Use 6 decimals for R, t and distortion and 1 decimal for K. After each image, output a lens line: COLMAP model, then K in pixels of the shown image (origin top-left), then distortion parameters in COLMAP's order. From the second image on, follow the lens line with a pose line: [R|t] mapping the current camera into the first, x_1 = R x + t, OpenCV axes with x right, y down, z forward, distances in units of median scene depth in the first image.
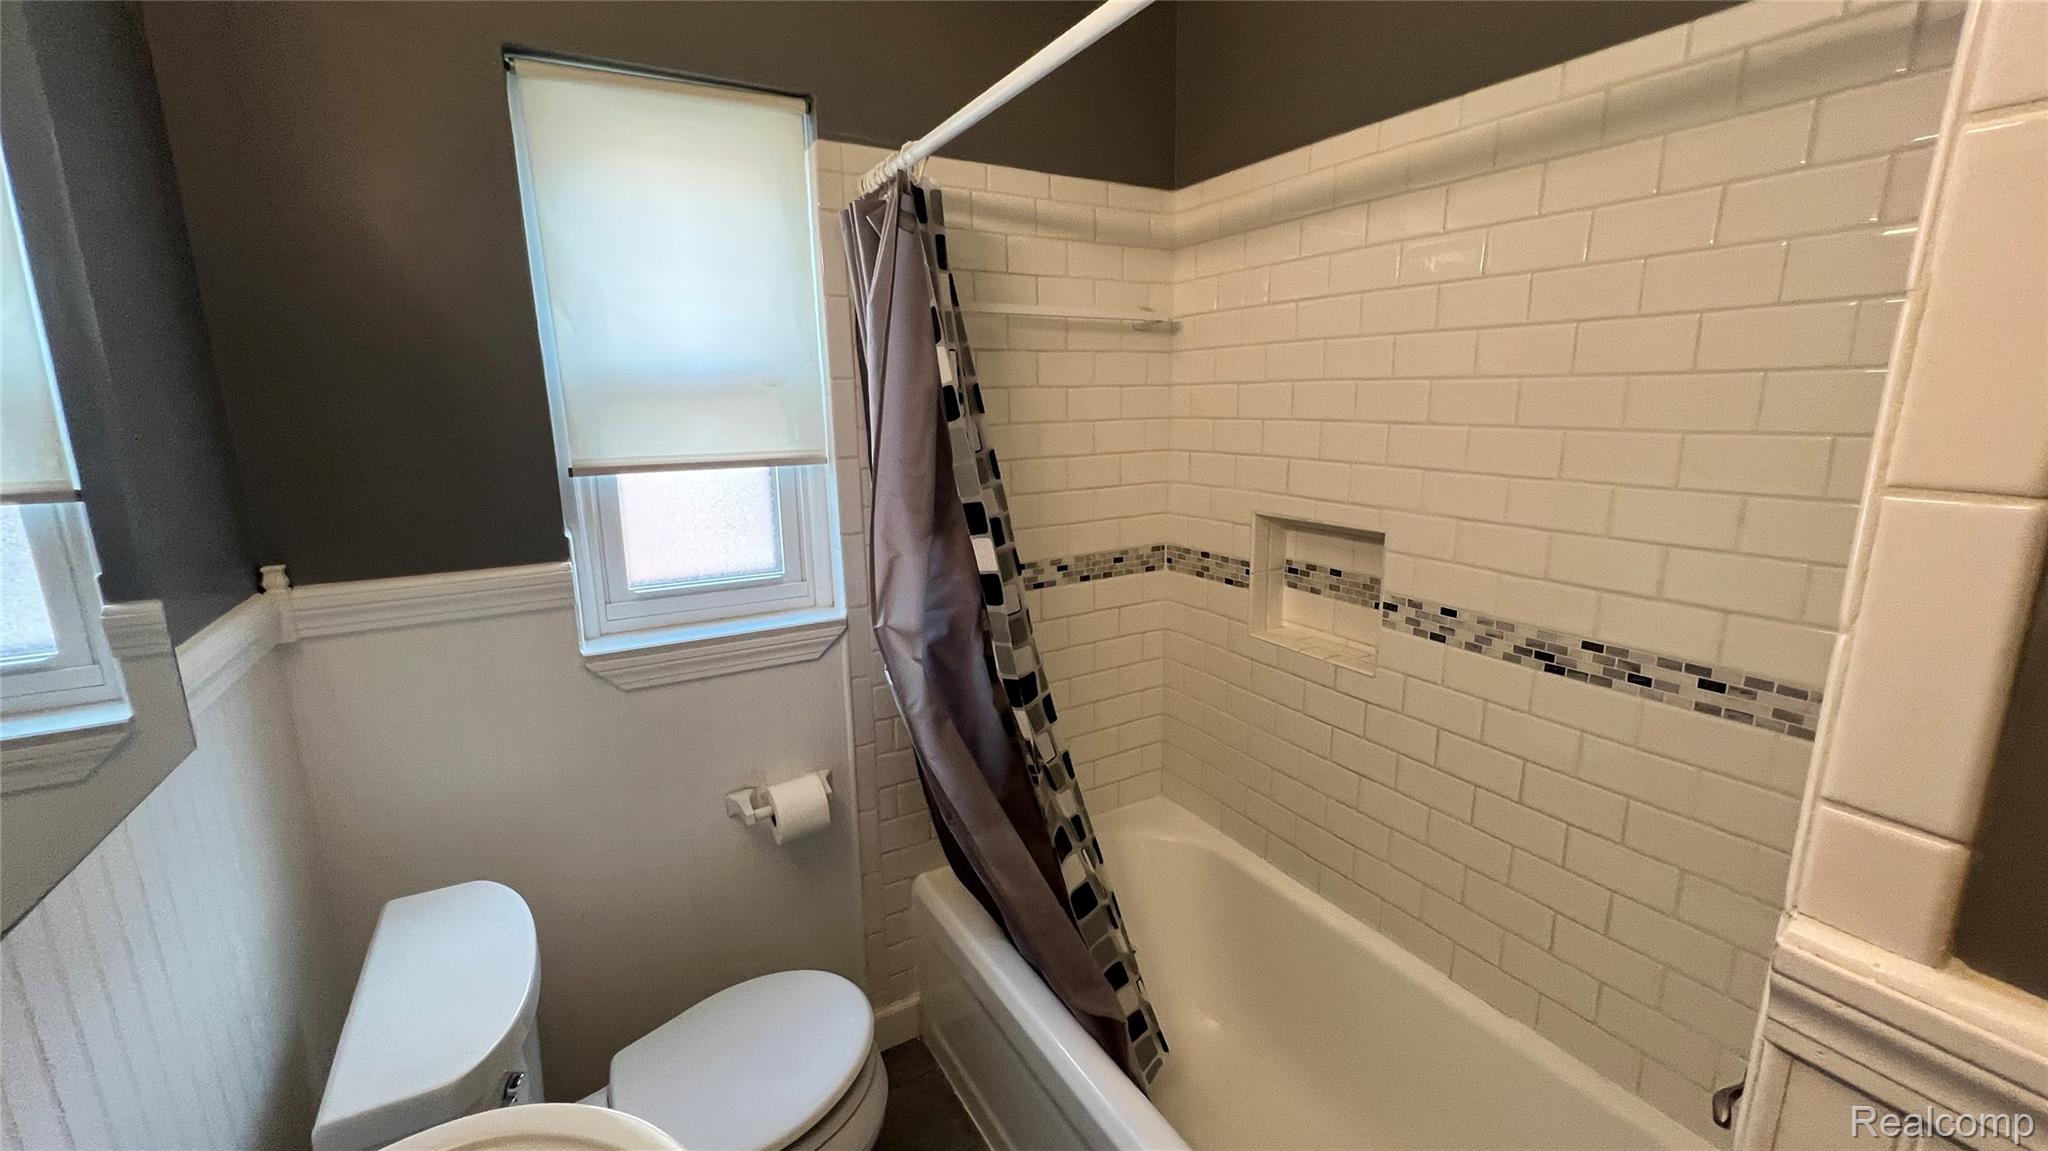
lens RADIAL K [[823.7, 0, 1024.0], [0, 823.7, 575.5], [0, 0, 1]] dist [0.000391, -0.000022]
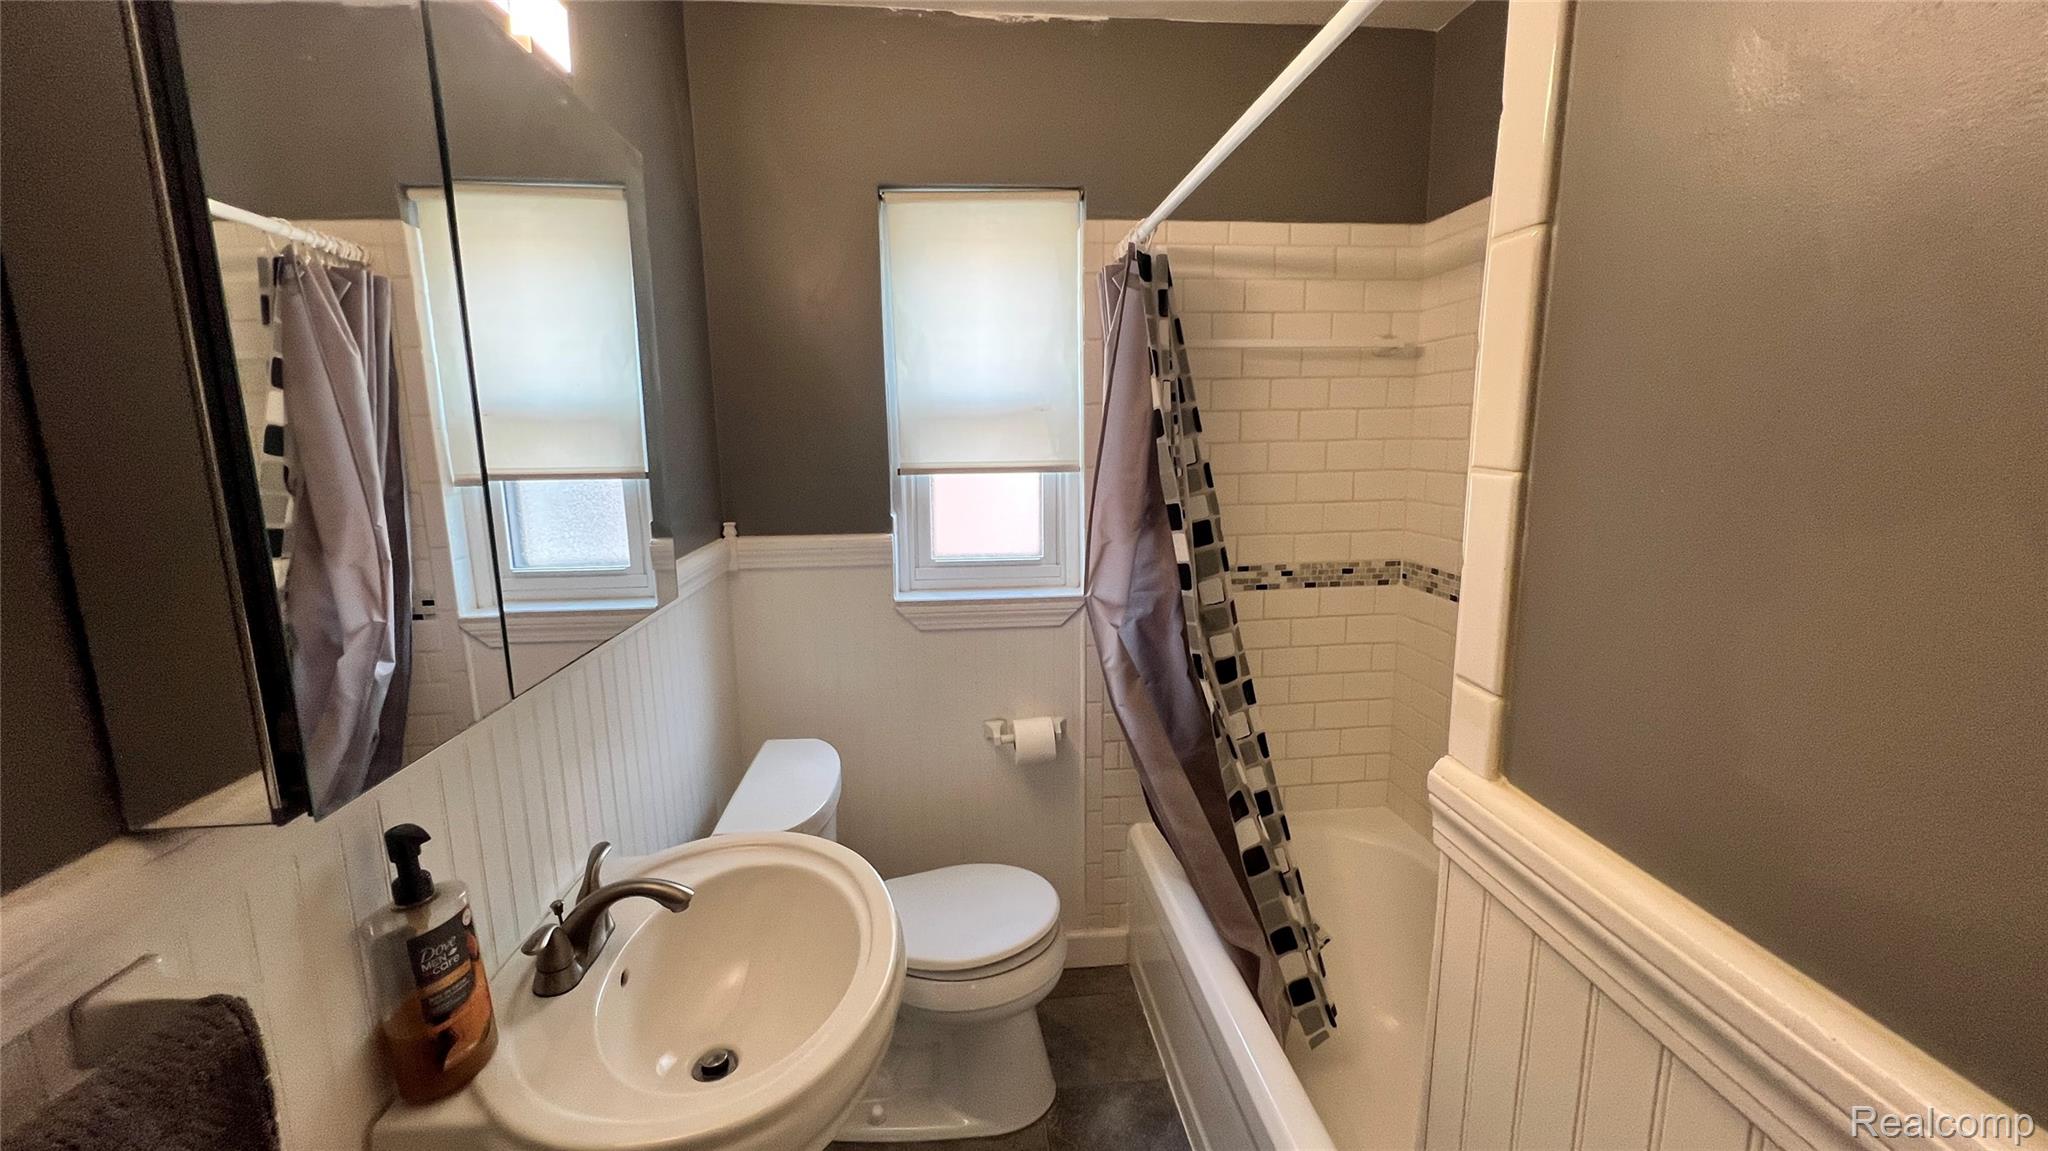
lens RADIAL K [[823.7, 0, 1024.0], [0, 823.7, 575.5], [0, 0, 1]] dist [0.000391, -0.000022]
pose [[0.909200, 0.077225, -0.409135, 0.213841], [-0.088308, 0.996059, -0.008235, 0.041016], [0.406887, 0.043617, 0.912436, -0.177431]]
